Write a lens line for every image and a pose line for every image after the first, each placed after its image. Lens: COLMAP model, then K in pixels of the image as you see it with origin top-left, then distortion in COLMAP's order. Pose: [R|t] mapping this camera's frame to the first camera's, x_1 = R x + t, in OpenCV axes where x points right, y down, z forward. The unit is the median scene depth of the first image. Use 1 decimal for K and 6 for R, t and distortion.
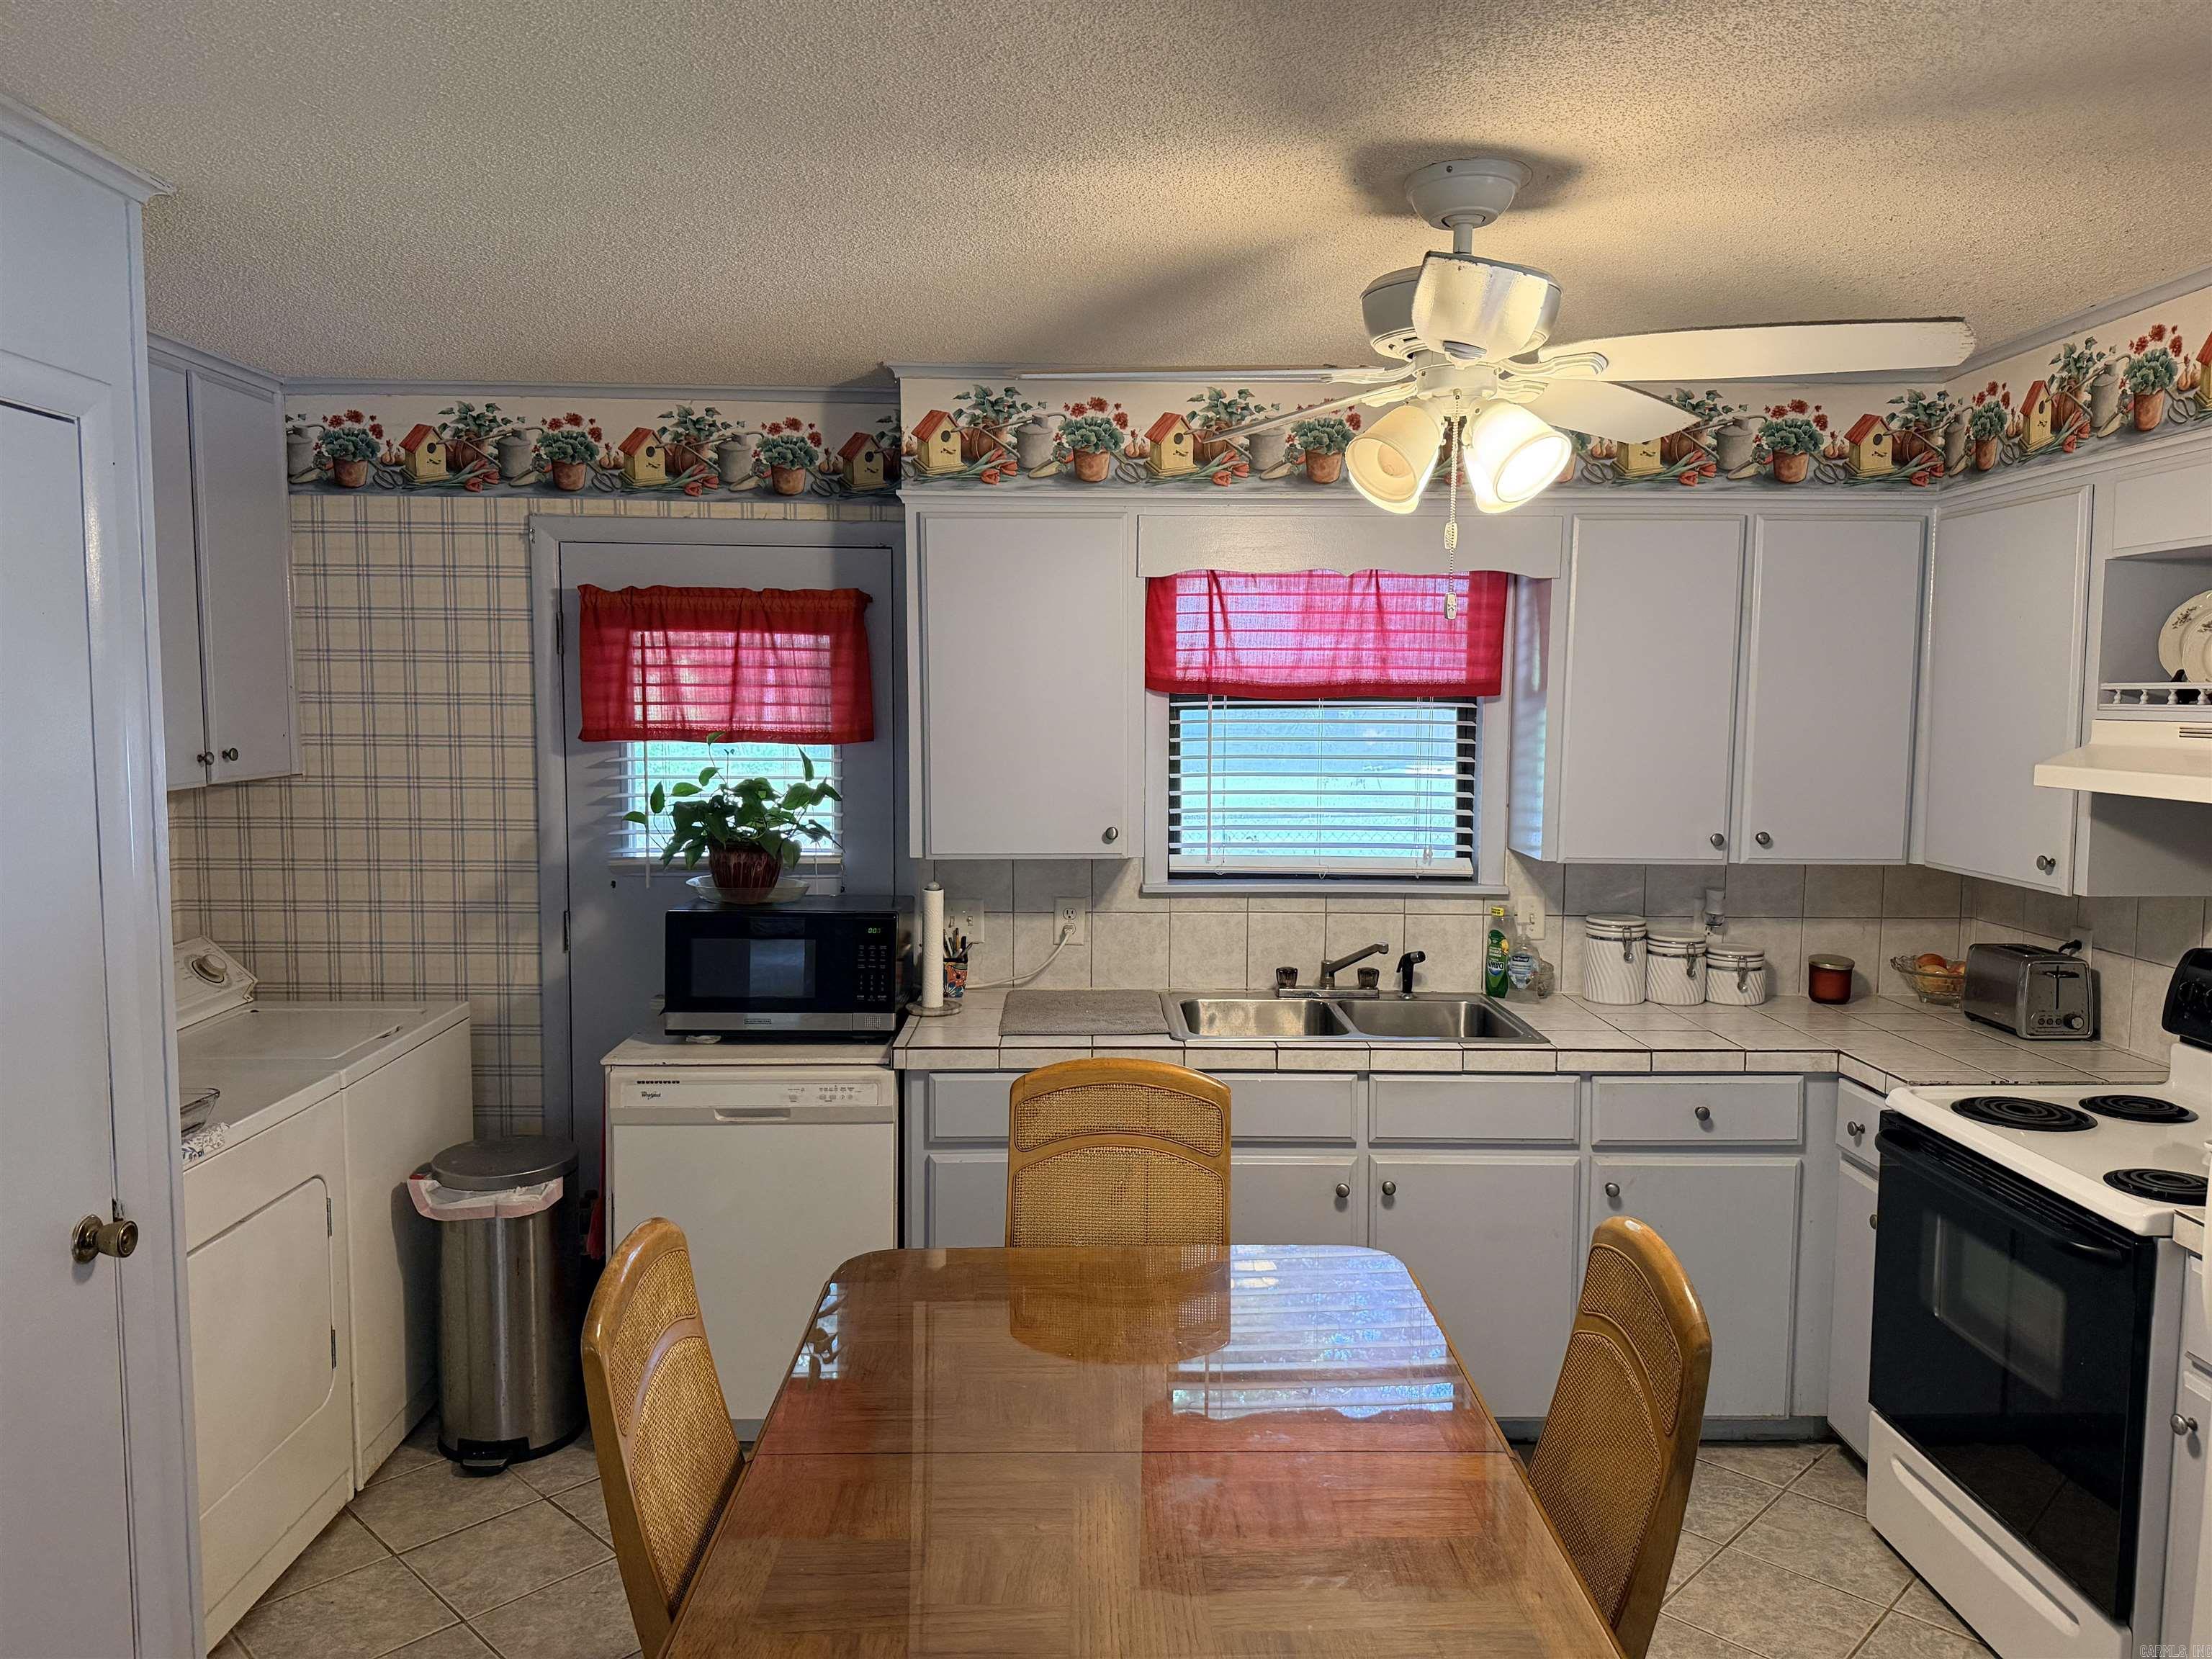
lens RADIAL K [[1568.7, 0, 1108.4], [0, 1568.7, 827.4], [0, 0, 1]] dist [0.054740, -0.065891]
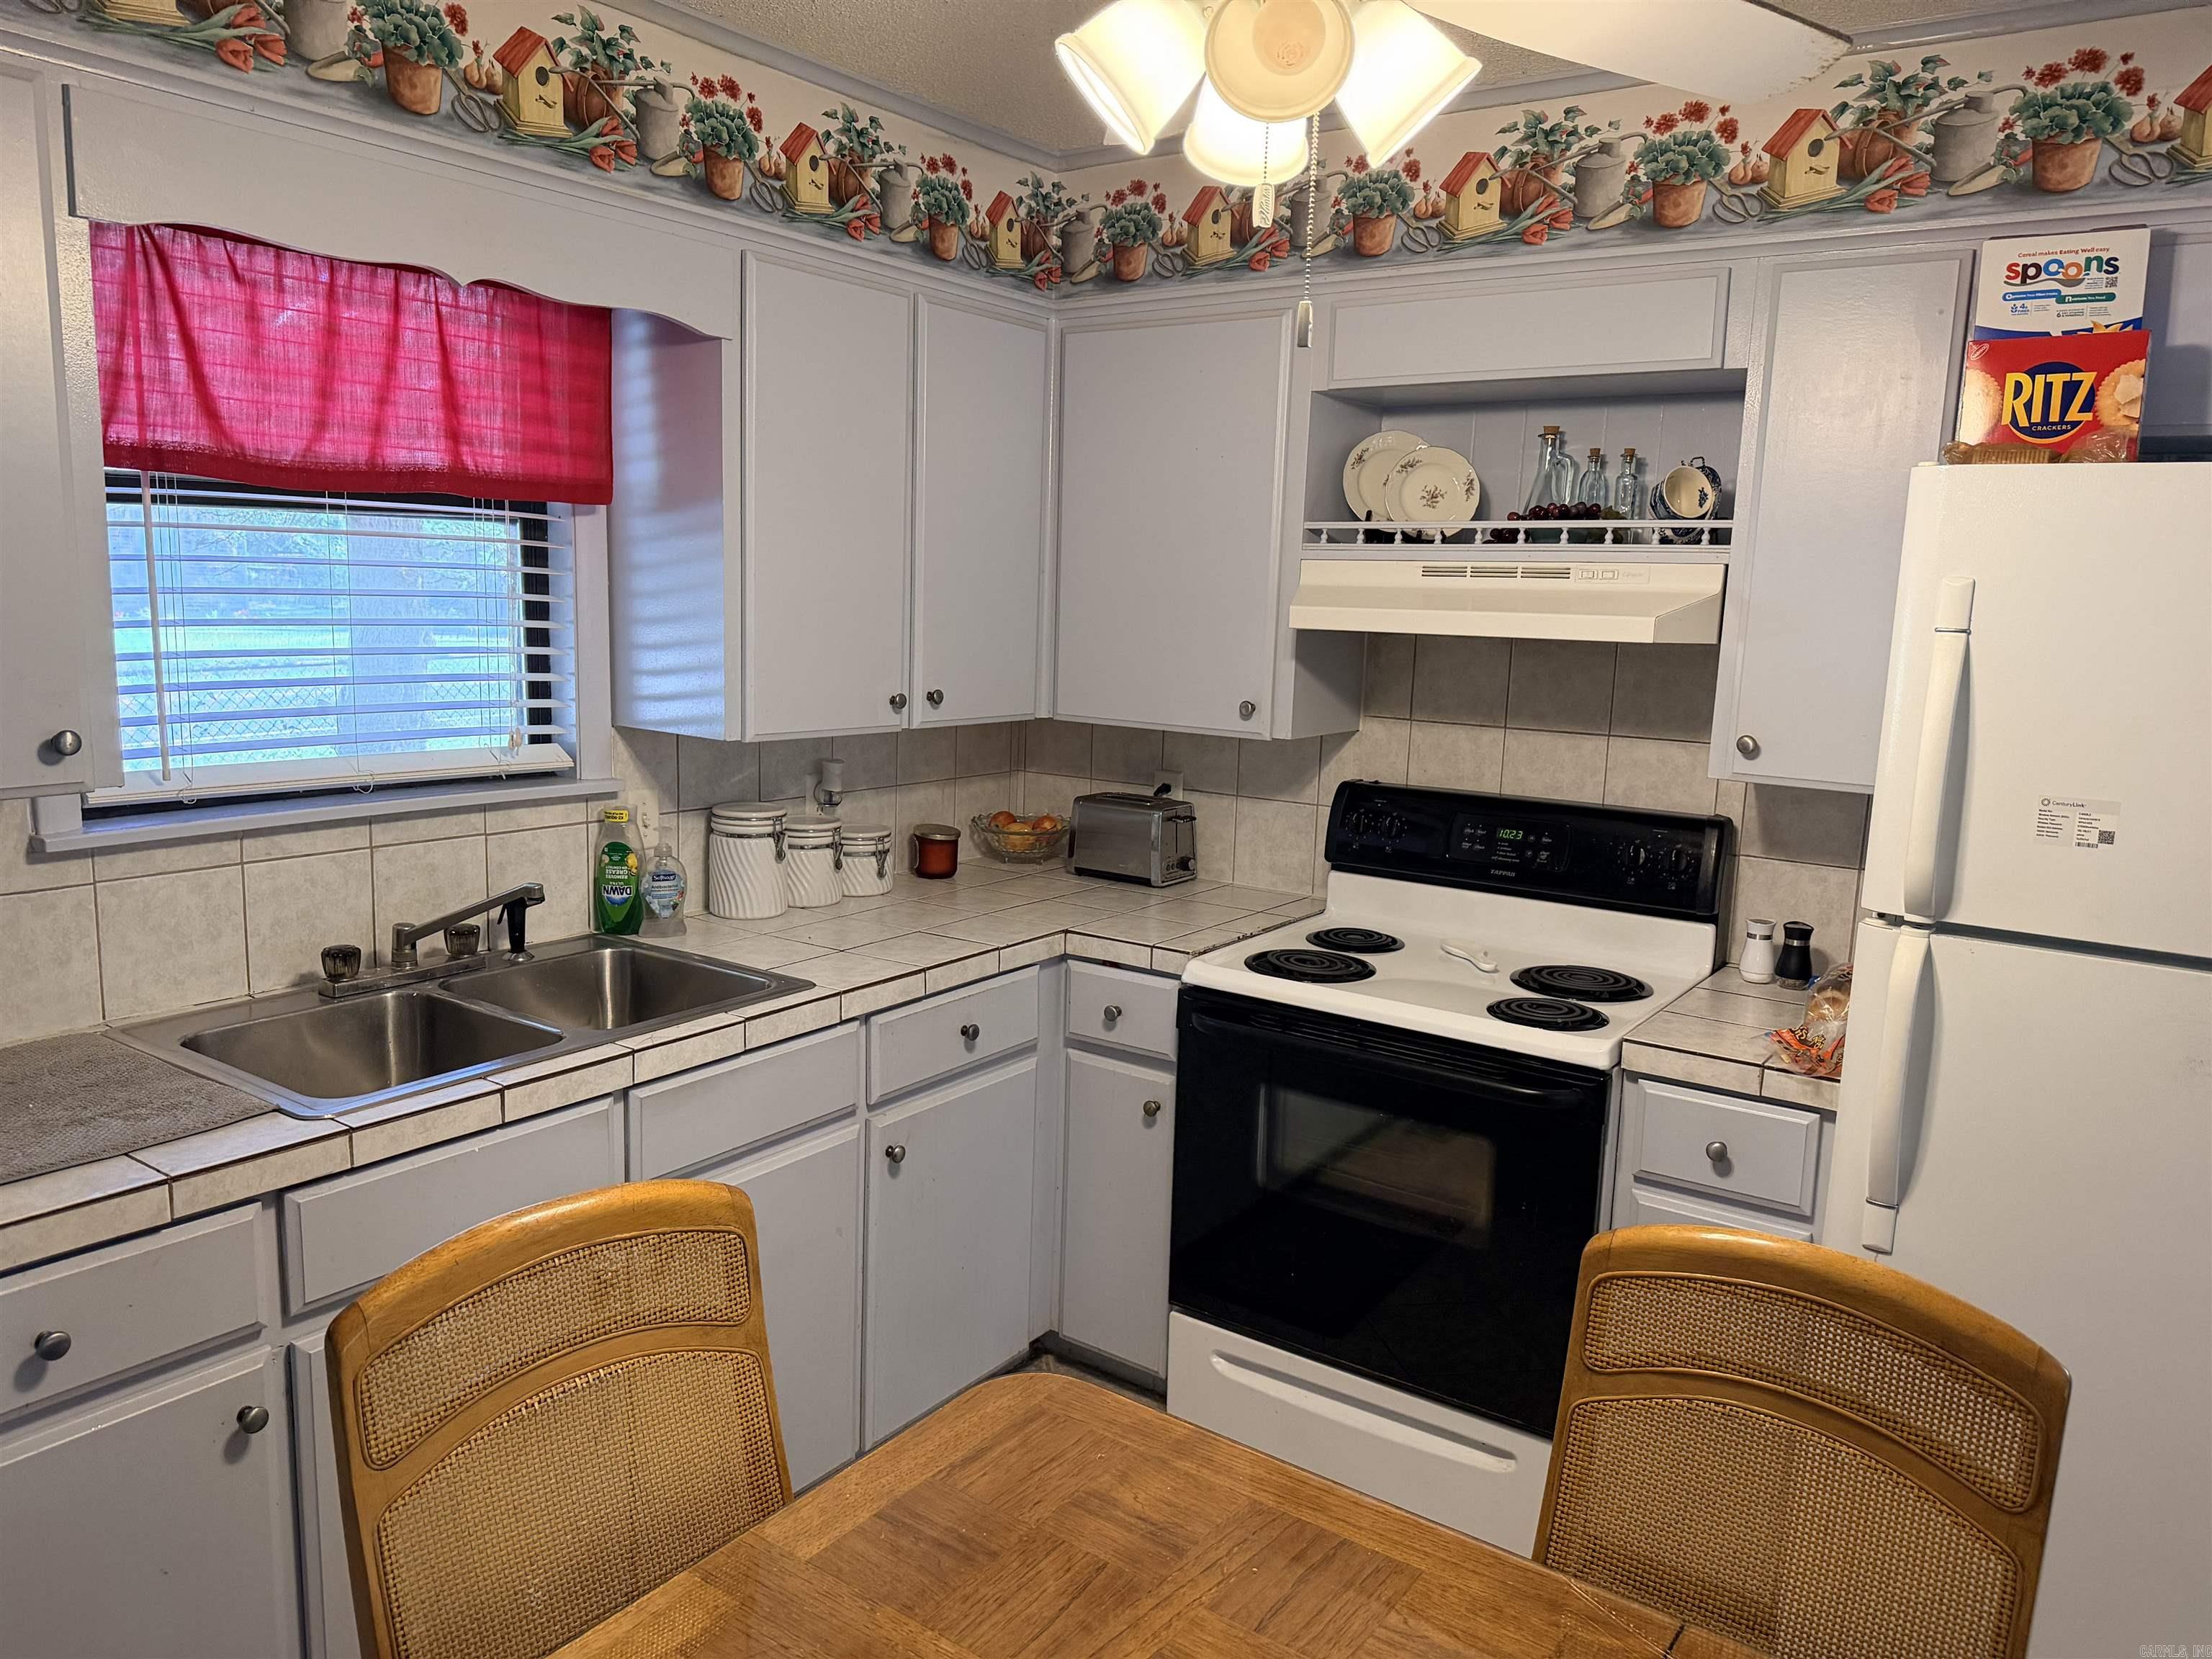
lens RADIAL K [[1530.8, 0, 1115.9], [0, 1530.8, 836.9], [0, 0, 1]] dist [0.091324, -0.003829]
pose [[0.587631, -0.116141, 0.800750, -0.195767], [0.040967, 0.992646, 0.113909, -0.007906], [-0.808091, -0.034132, 0.588068, 0.444189]]
